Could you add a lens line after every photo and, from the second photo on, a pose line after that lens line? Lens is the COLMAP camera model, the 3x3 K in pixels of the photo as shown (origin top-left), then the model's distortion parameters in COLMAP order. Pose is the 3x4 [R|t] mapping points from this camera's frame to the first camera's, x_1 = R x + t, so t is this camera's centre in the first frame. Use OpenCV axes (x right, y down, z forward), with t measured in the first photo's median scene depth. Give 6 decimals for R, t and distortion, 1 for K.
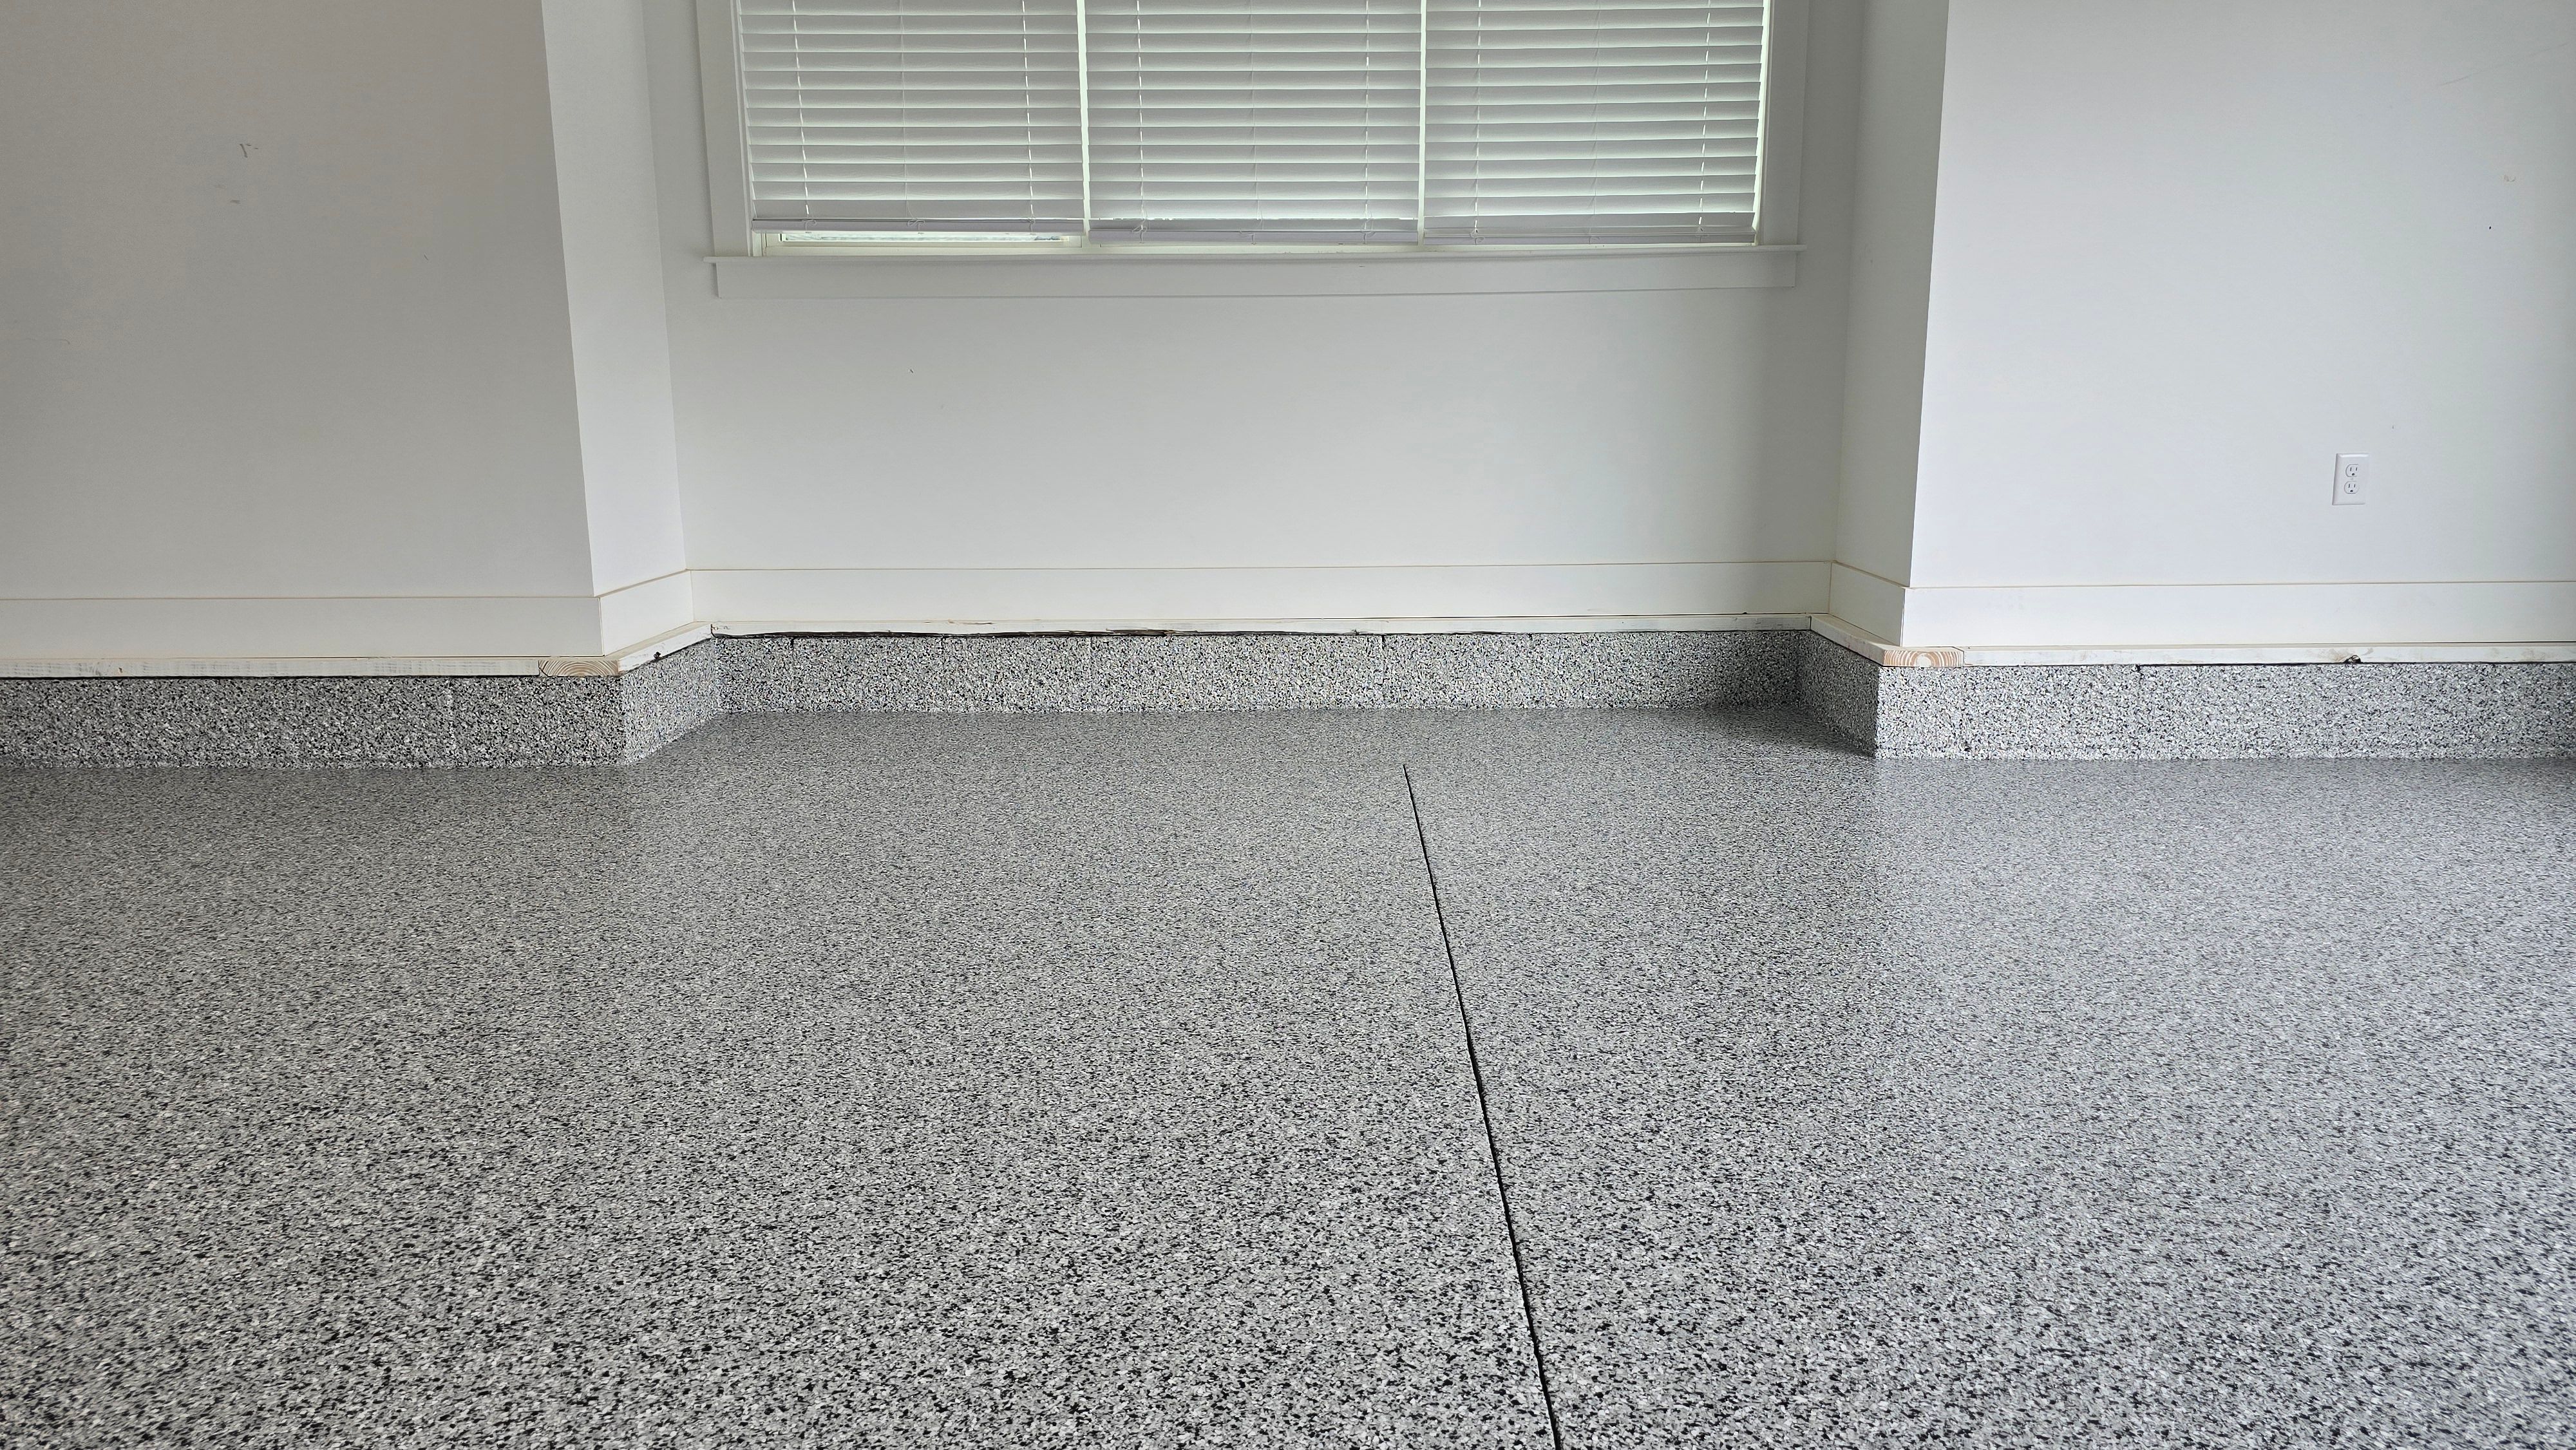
lens RADIAL K [[1726.7, 0, 1284.8], [0, 1726.7, 706.2], [0, 0, 1]] dist [0.067198, -0.066301]
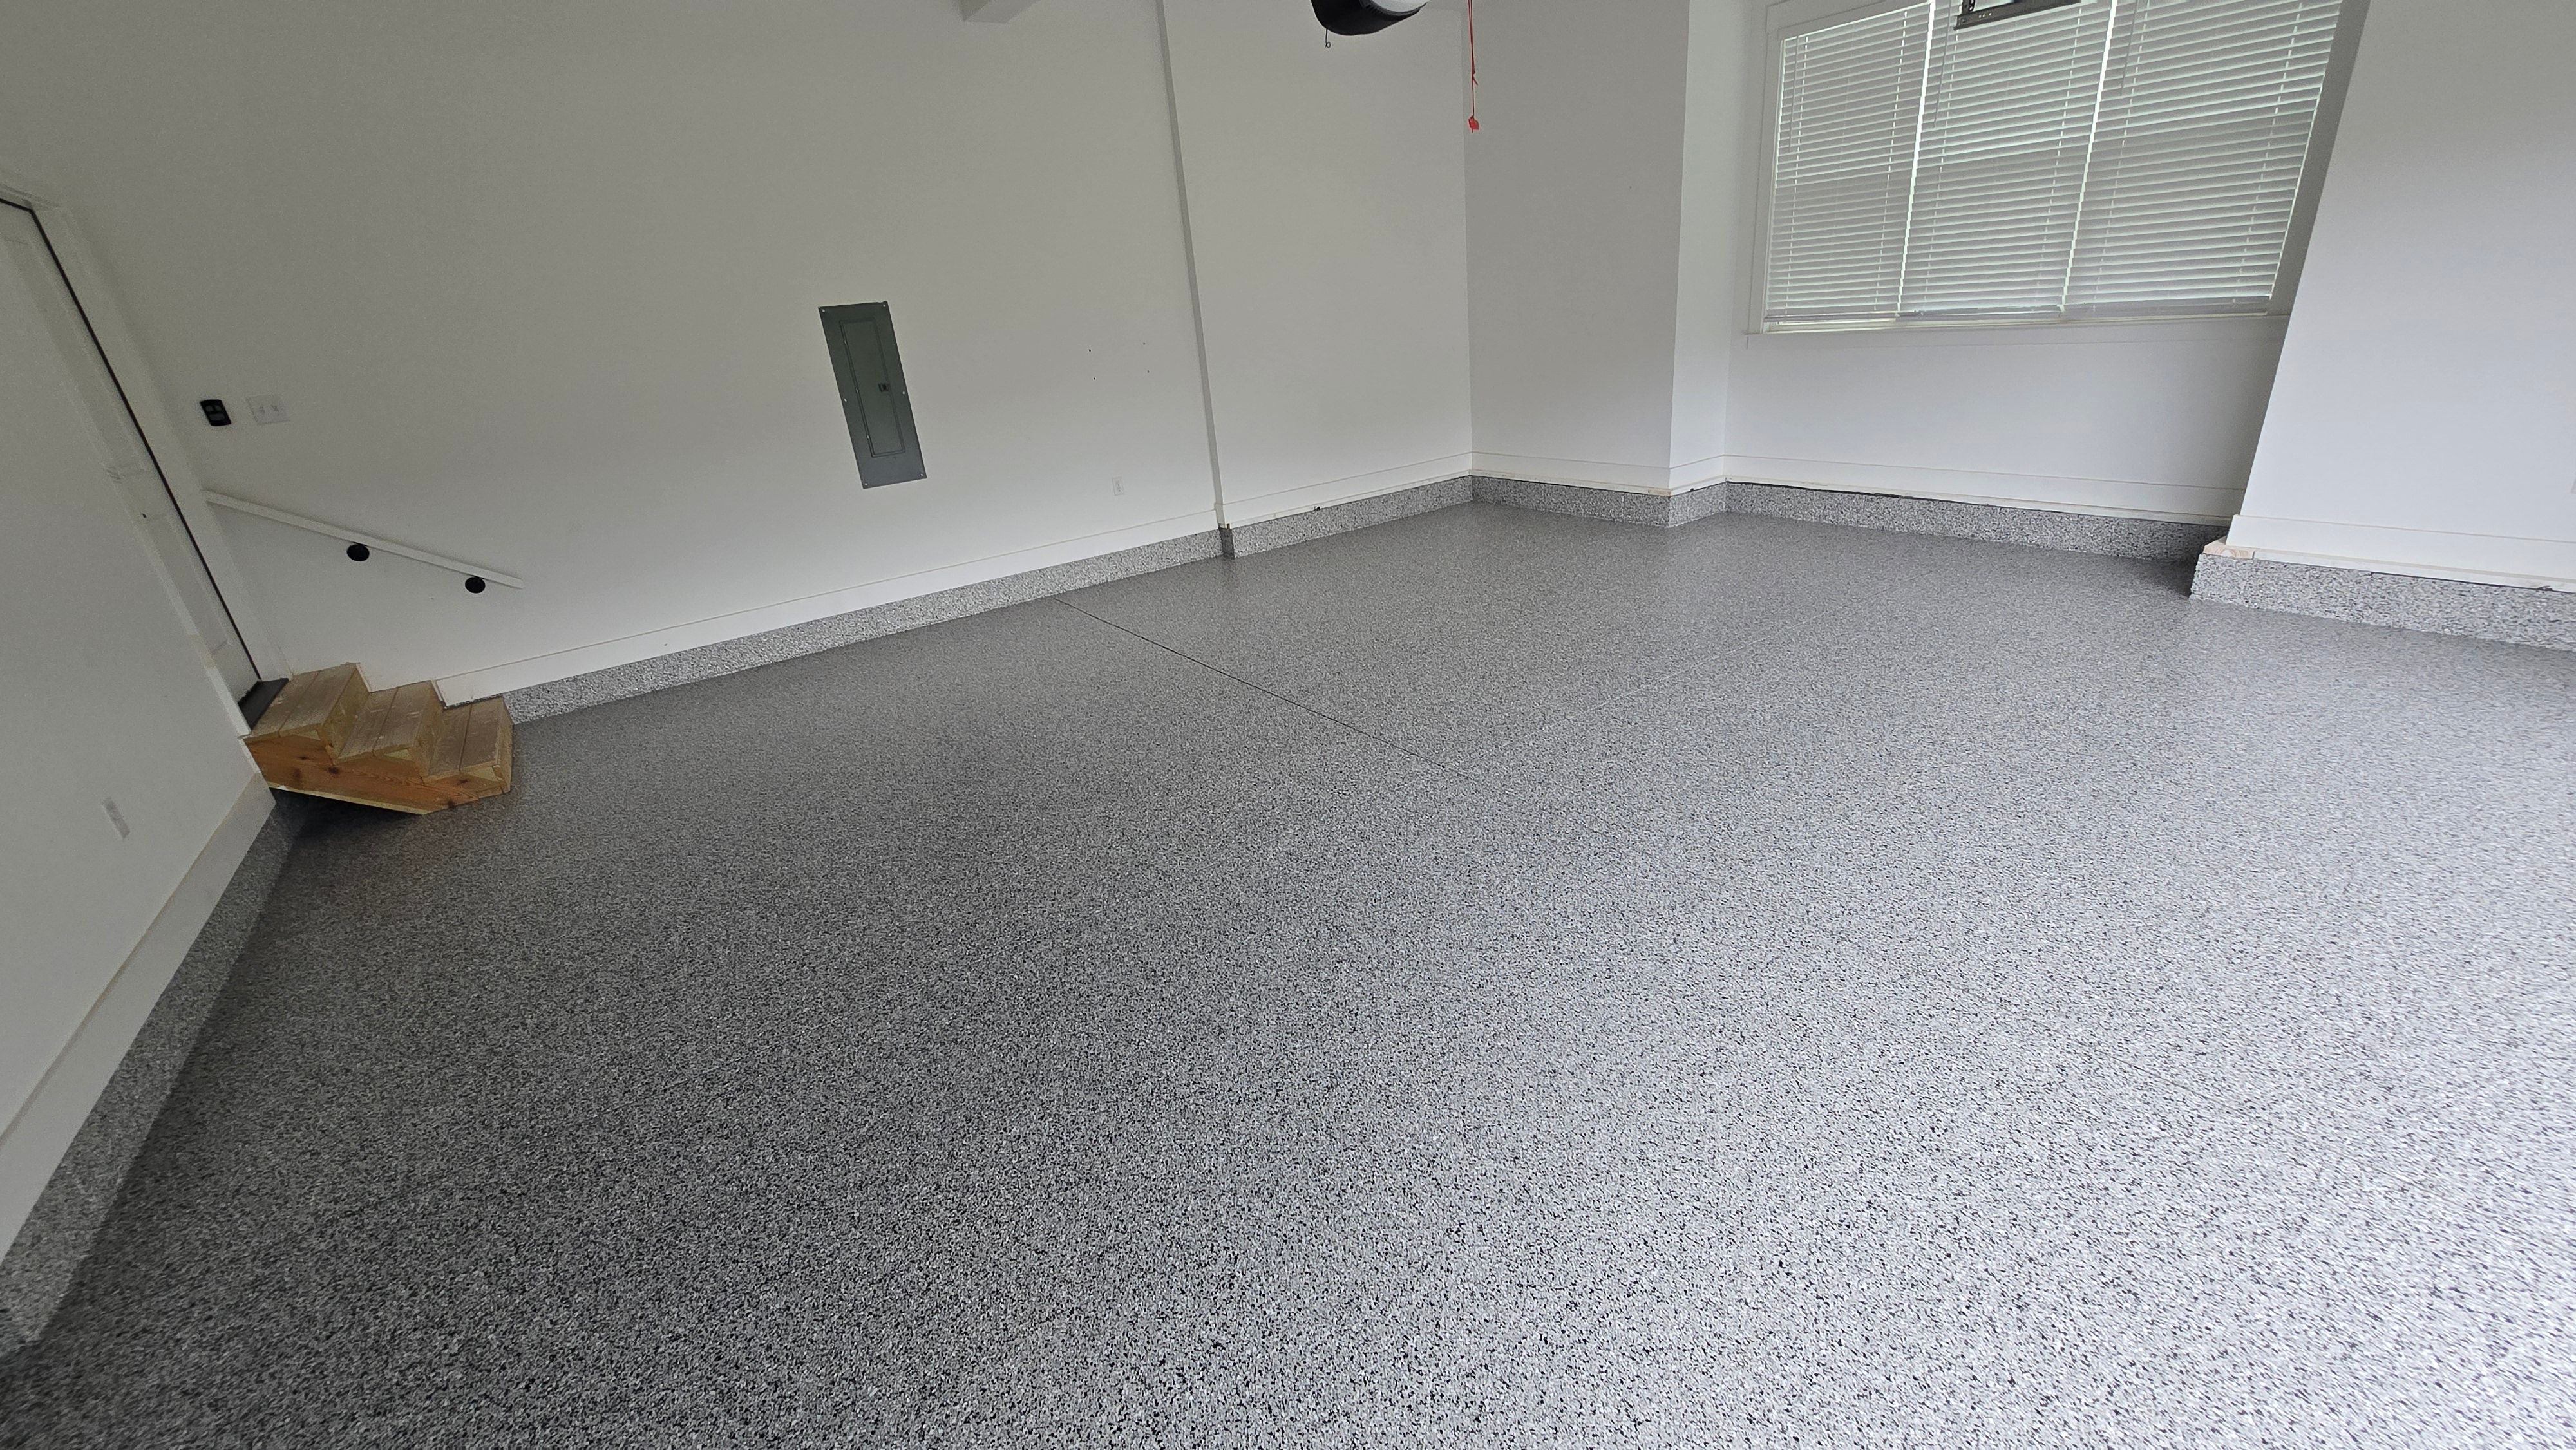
lens RADIAL K [[1050.3, 0, 1283.0], [0, 1050.3, 725.8], [0, 0, 1]] dist [-0.002179, 0.000088]
pose [[0.568352, 0.267000, -0.778259, 0.654395], [-0.062847, 0.957208, 0.282496, -0.096029], [0.820382, -0.111646, 0.560811, -0.516115]]
